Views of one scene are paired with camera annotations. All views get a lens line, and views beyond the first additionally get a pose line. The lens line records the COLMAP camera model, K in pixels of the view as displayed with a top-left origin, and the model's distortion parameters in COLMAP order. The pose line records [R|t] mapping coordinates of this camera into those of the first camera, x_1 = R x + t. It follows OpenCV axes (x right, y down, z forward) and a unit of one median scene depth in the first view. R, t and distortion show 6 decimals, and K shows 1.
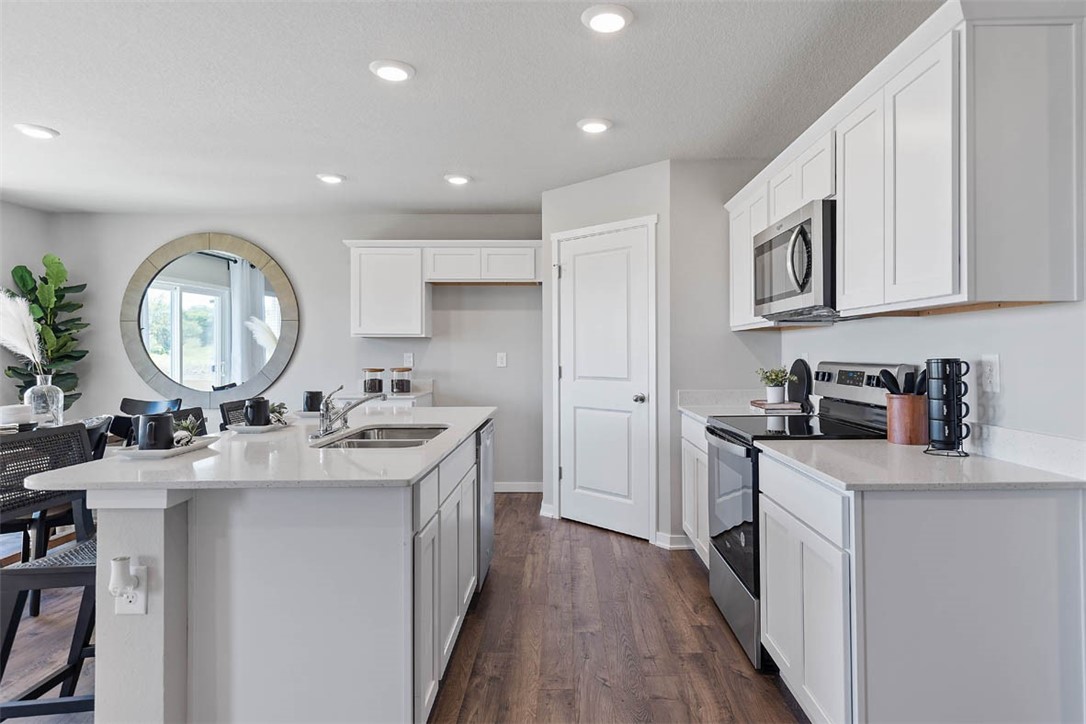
lens RADIAL K [[625.8, 0, 572.0], [0, 625.8, 349.3], [0, 0, 1]] dist [0.008324, -0.000096]
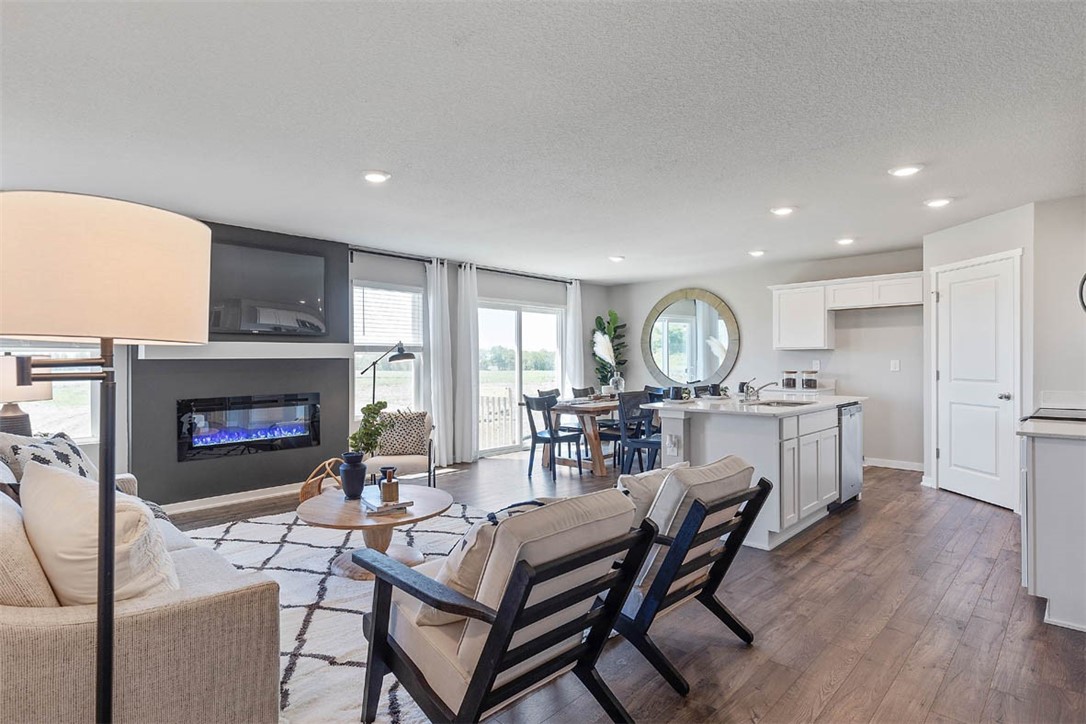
lens RADIAL K [[563.0, 0, 514.3], [0, 563.0, 365.6], [0, 0, 1]] dist [0.013692, -0.001821]
pose [[0.694510, 0.003383, -0.719475, 0.220200], [0.008671, 0.999877, 0.013072, -0.006001], [0.719431, -0.015317, 0.694395, -0.447046]]
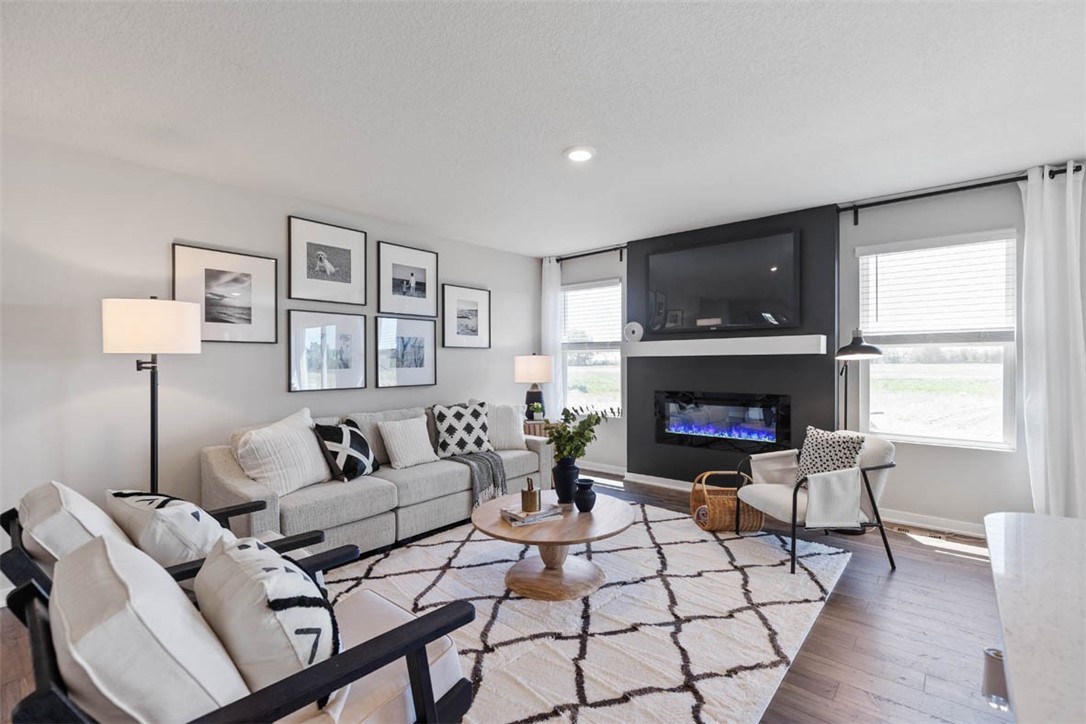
lens RADIAL K [[488.7, 0, 540.8], [0, 488.7, 364.7], [0, 0, 1]] dist [0.005956, -0.002402]
pose [[-0.660016, 0.012948, -0.751140, 0.013801], [0.010619, 0.999912, 0.007905, -0.002294], [0.751176, -0.002759, -0.660096, 0.341985]]
